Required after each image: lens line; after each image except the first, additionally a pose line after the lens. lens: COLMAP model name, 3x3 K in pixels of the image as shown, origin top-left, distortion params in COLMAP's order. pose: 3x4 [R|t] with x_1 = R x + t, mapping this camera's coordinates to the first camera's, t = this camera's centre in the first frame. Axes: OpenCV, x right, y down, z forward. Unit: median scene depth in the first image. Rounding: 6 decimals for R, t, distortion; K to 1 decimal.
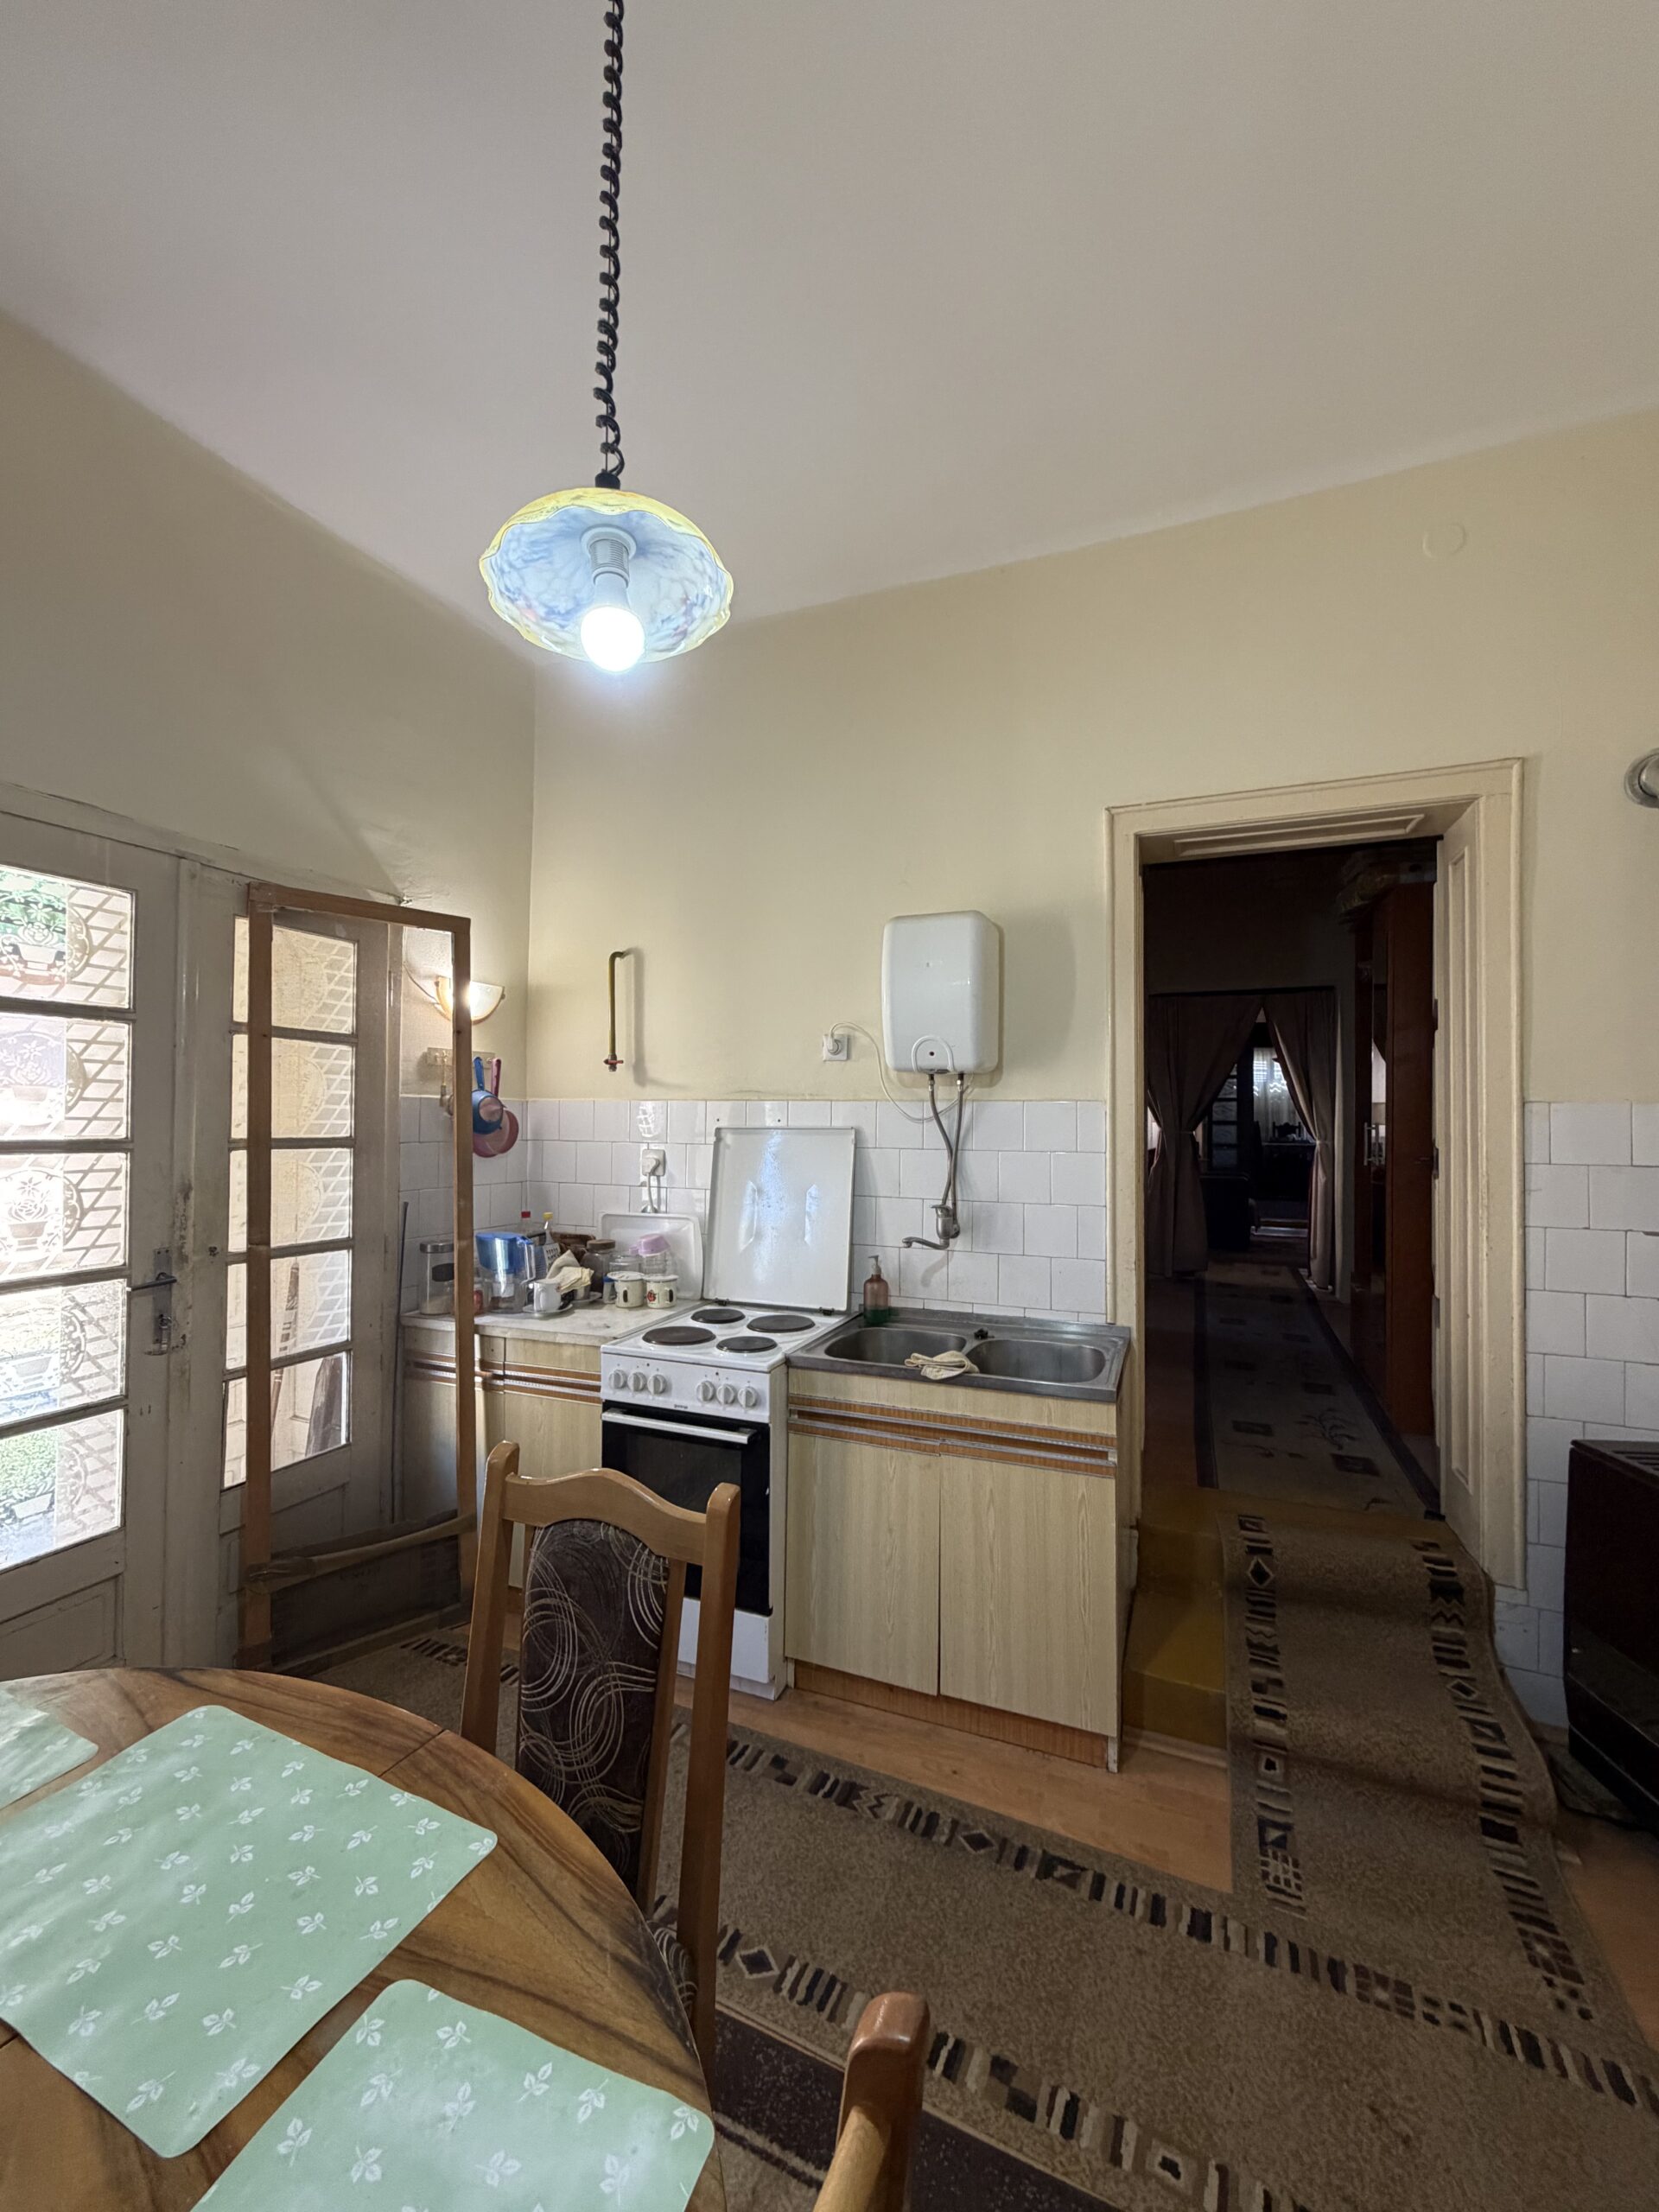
lens RADIAL K [[885.6, 0, 820.1], [0, 885.6, 1111.7], [0, 0, 1]] dist [0.003103, 0.000209]
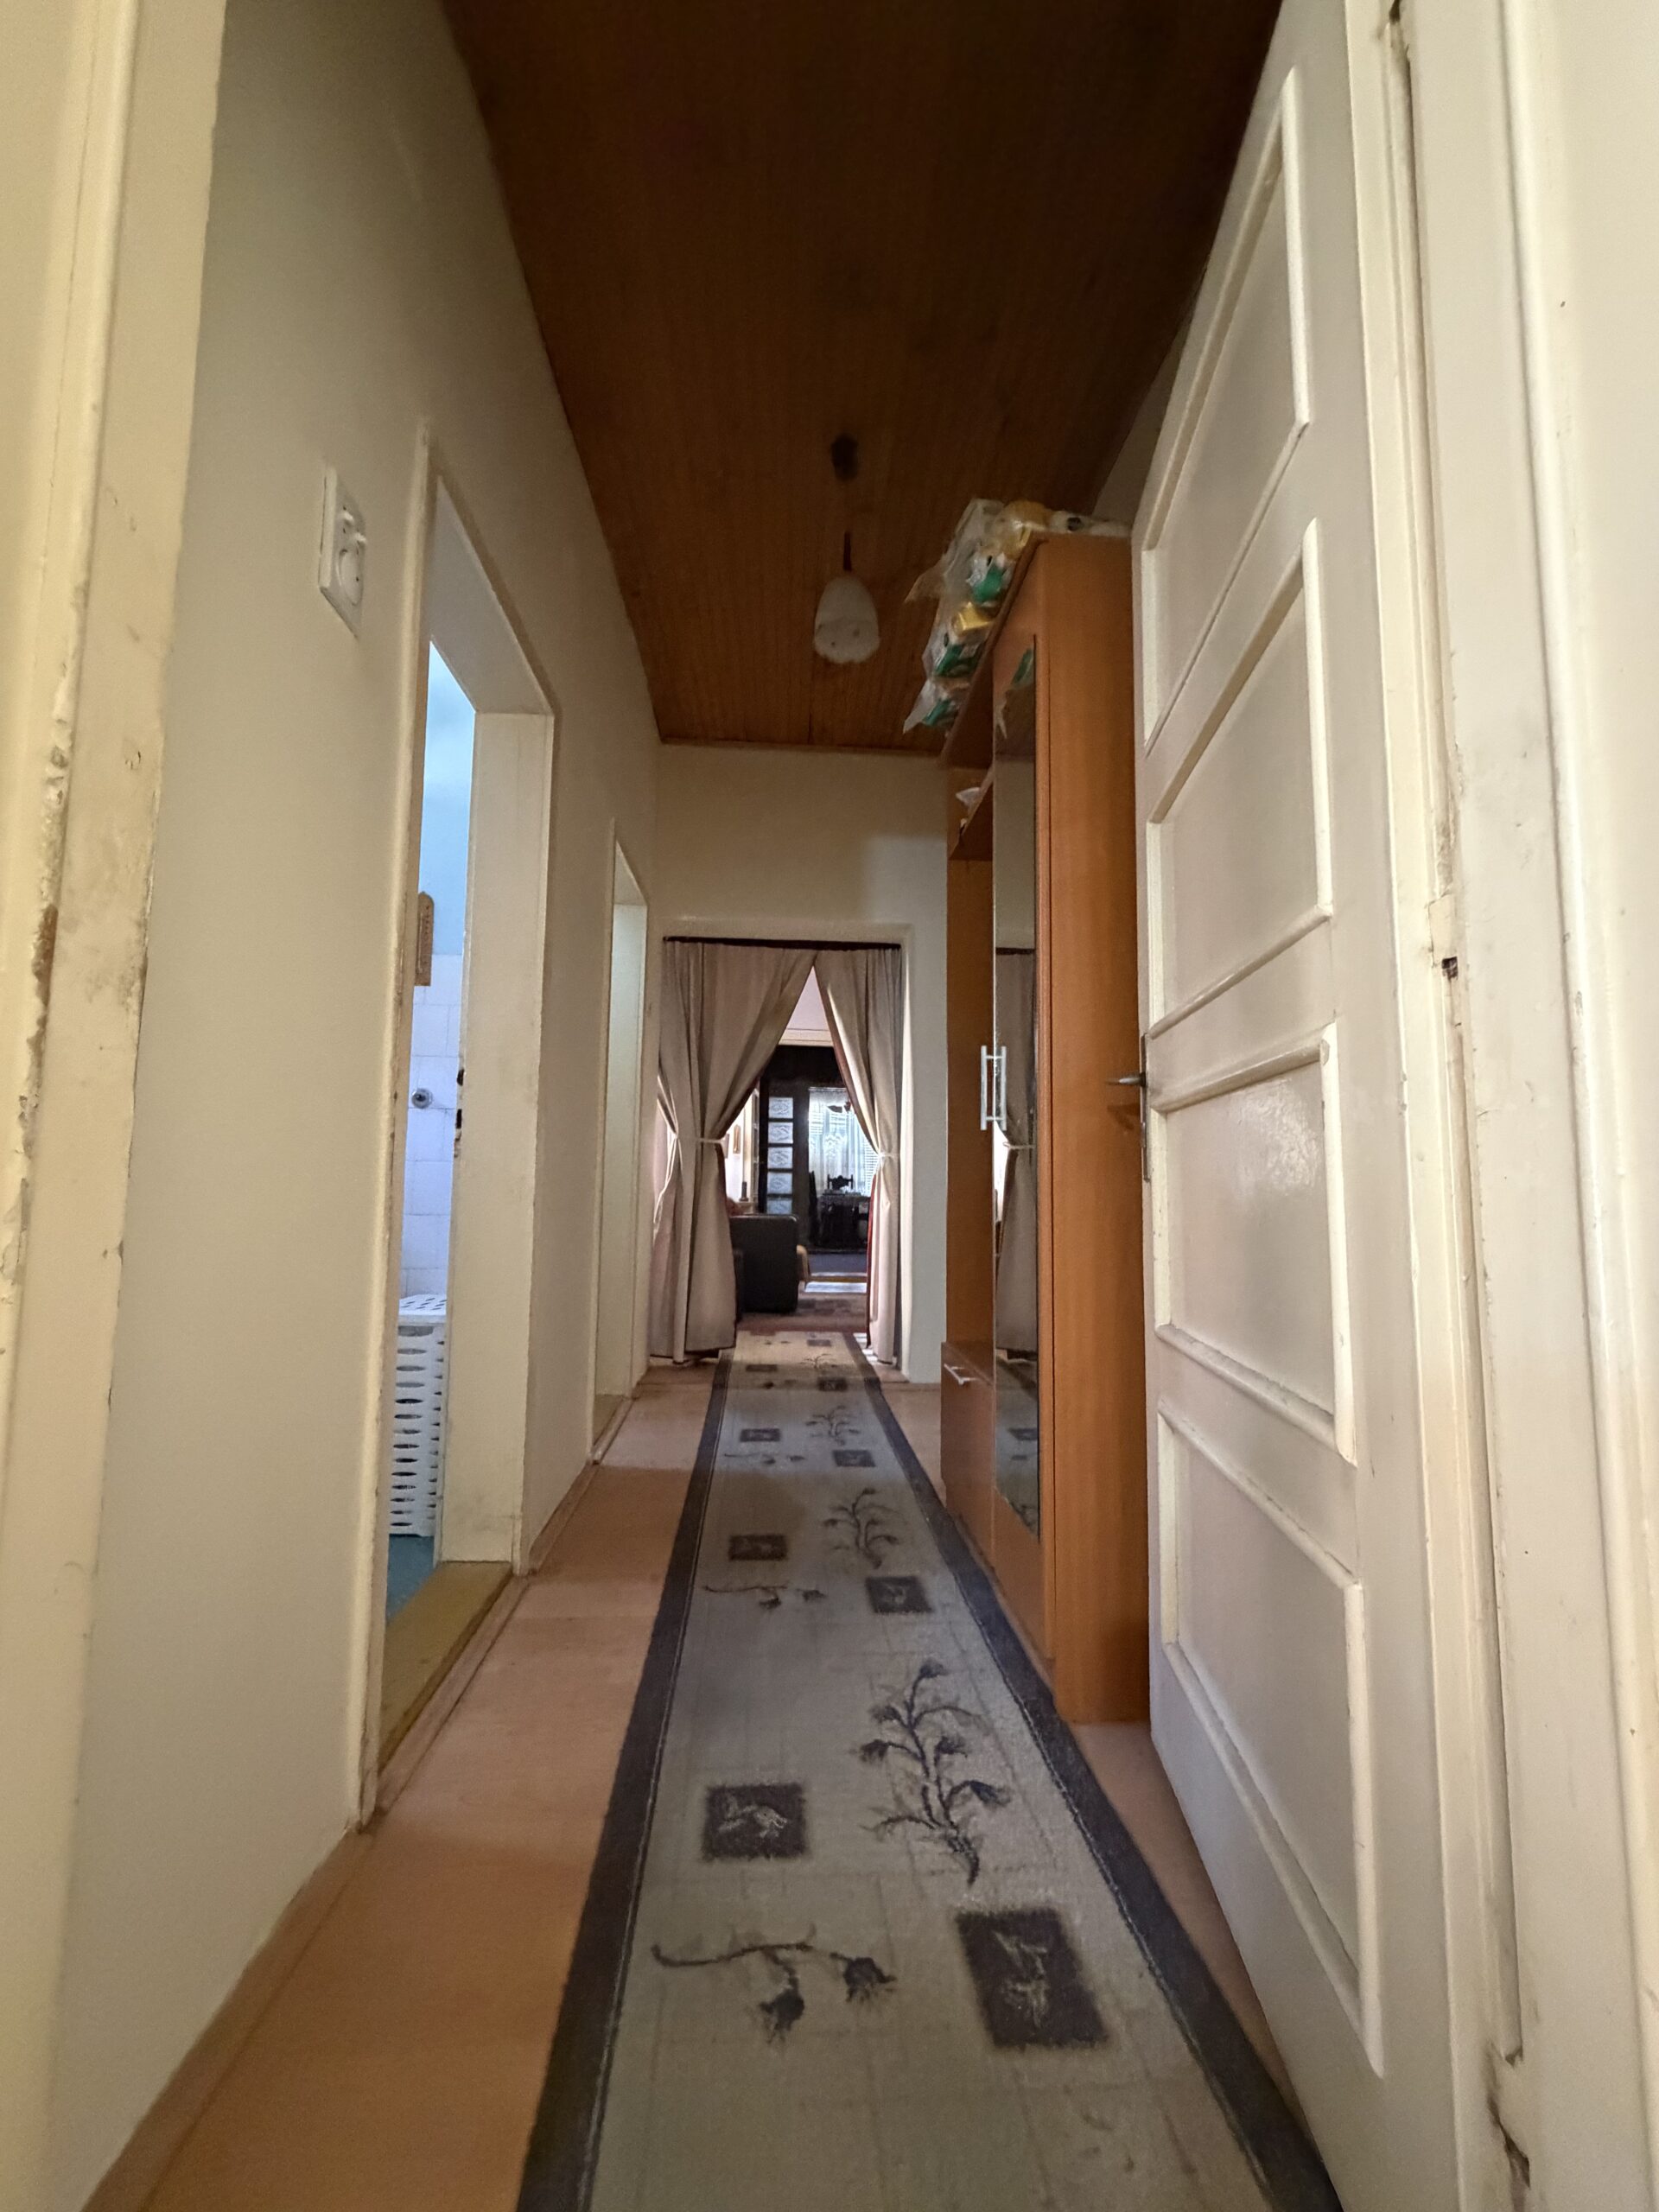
lens RADIAL K [[885.6, 0, 829.1], [0, 885.6, 1107.4], [0, 0, 1]] dist [0.003103, 0.000209]
pose [[0.890429, 0.049426, 0.452430, 0.205953], [-0.011297, 0.996180, -0.086594, 0.061536], [-0.454982, 0.071994, 0.887586, 0.394419]]
